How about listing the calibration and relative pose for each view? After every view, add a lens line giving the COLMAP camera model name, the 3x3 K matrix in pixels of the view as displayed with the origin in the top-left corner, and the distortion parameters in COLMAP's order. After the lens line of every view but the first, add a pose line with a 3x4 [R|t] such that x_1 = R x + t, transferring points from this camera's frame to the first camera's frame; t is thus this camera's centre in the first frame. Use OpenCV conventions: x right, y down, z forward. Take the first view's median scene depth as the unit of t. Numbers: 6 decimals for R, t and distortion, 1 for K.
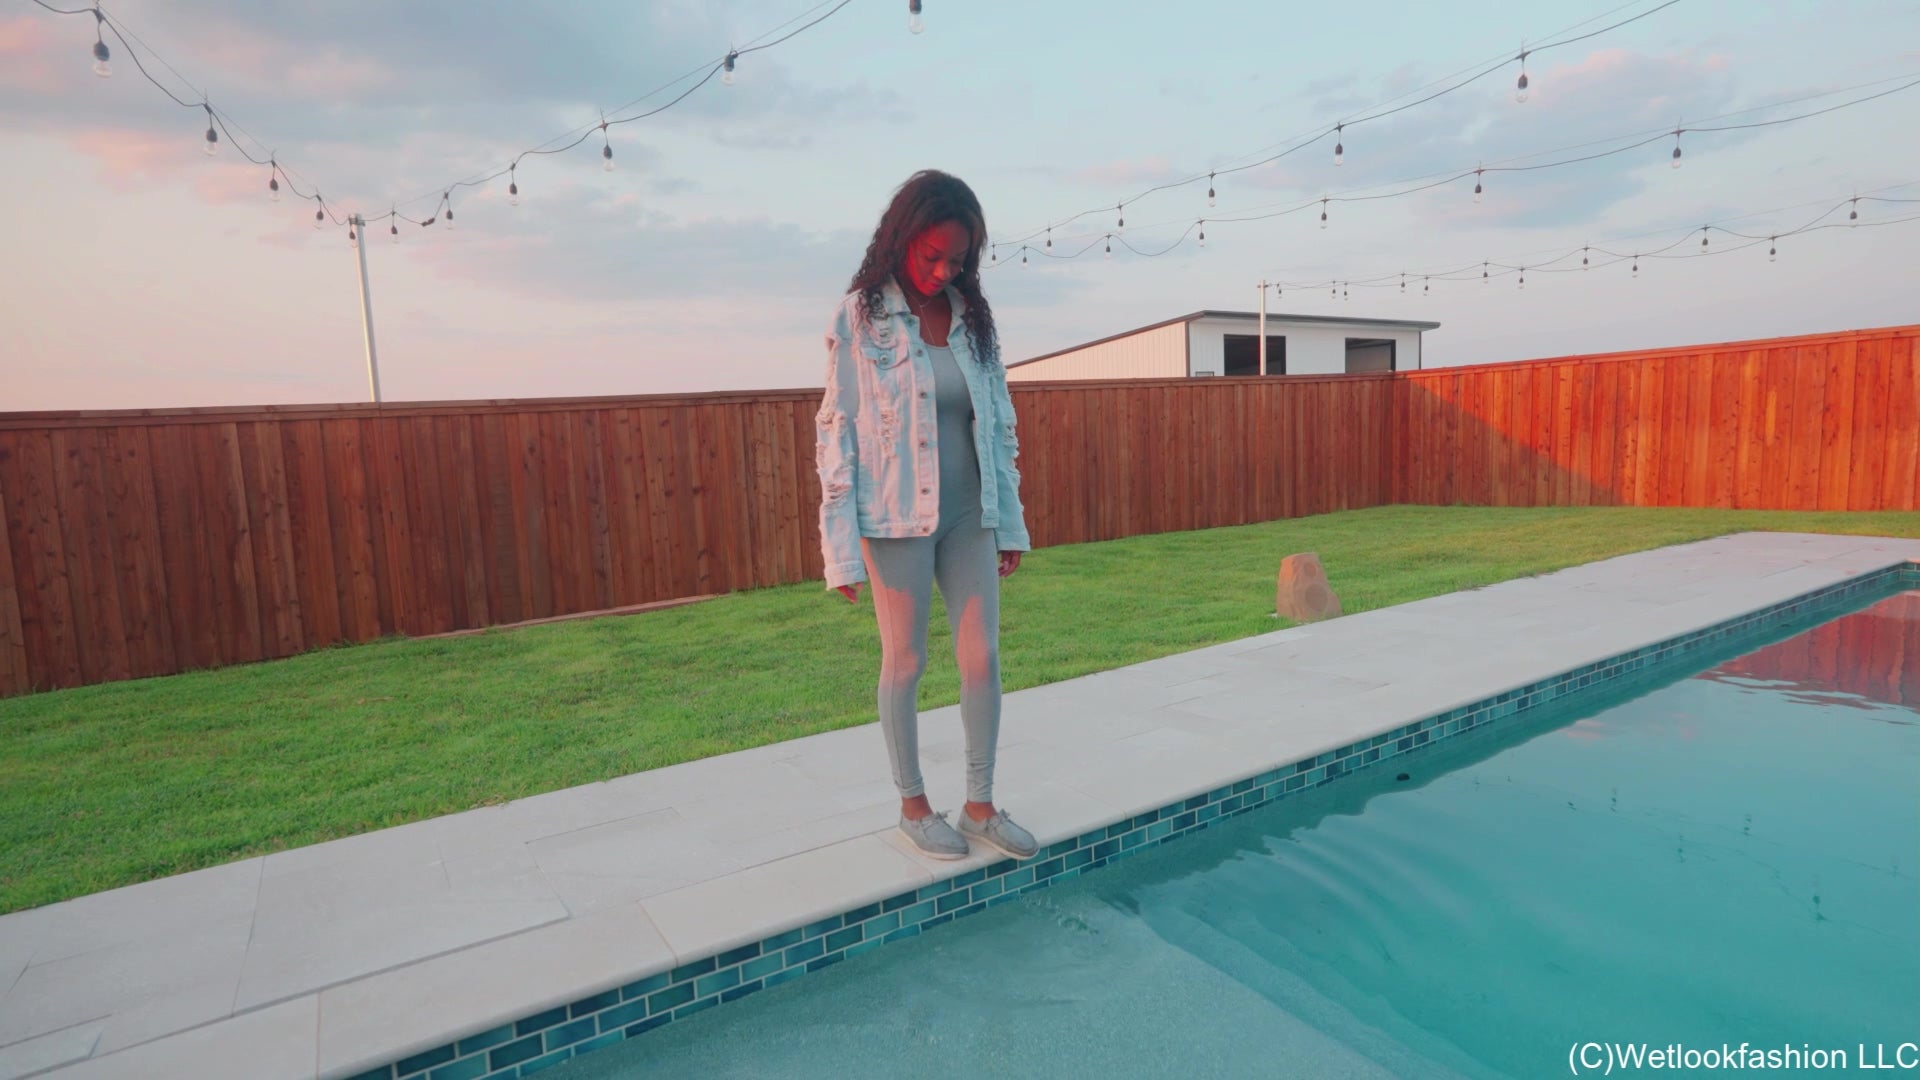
lens RADIAL K [[964.2, 0, 960.0], [0, 964.2, 540.0], [0, 0, 1]] dist [-0.015014, 0.013300]
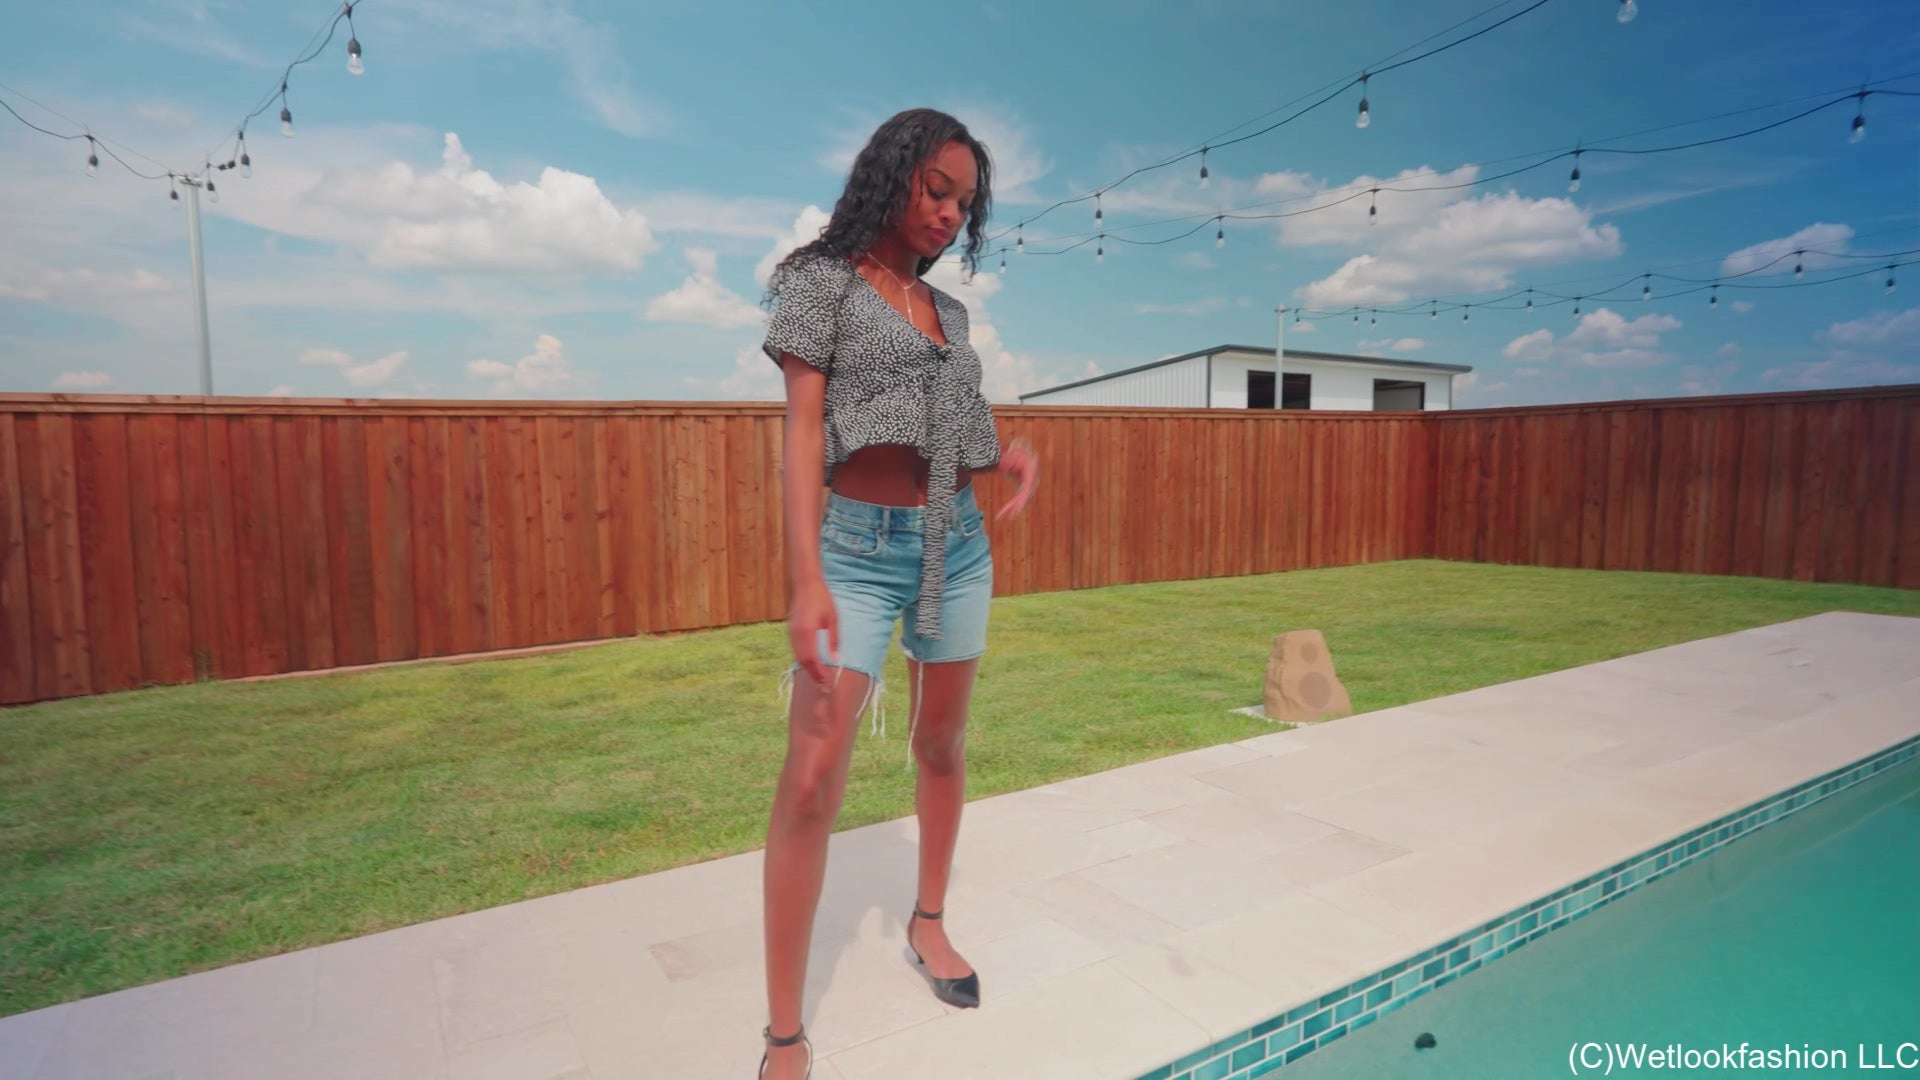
lens RADIAL K [[969.1, 0, 960.0], [0, 969.1, 540.0], [0, 0, 1]] dist [-0.016150, 0.014900]
pose [[0.998995, 0.040304, -0.019615, 0.061737], [-0.040844, 0.998773, -0.027987, -0.017722], [0.018463, 0.028760, 0.999416, 0.142534]]
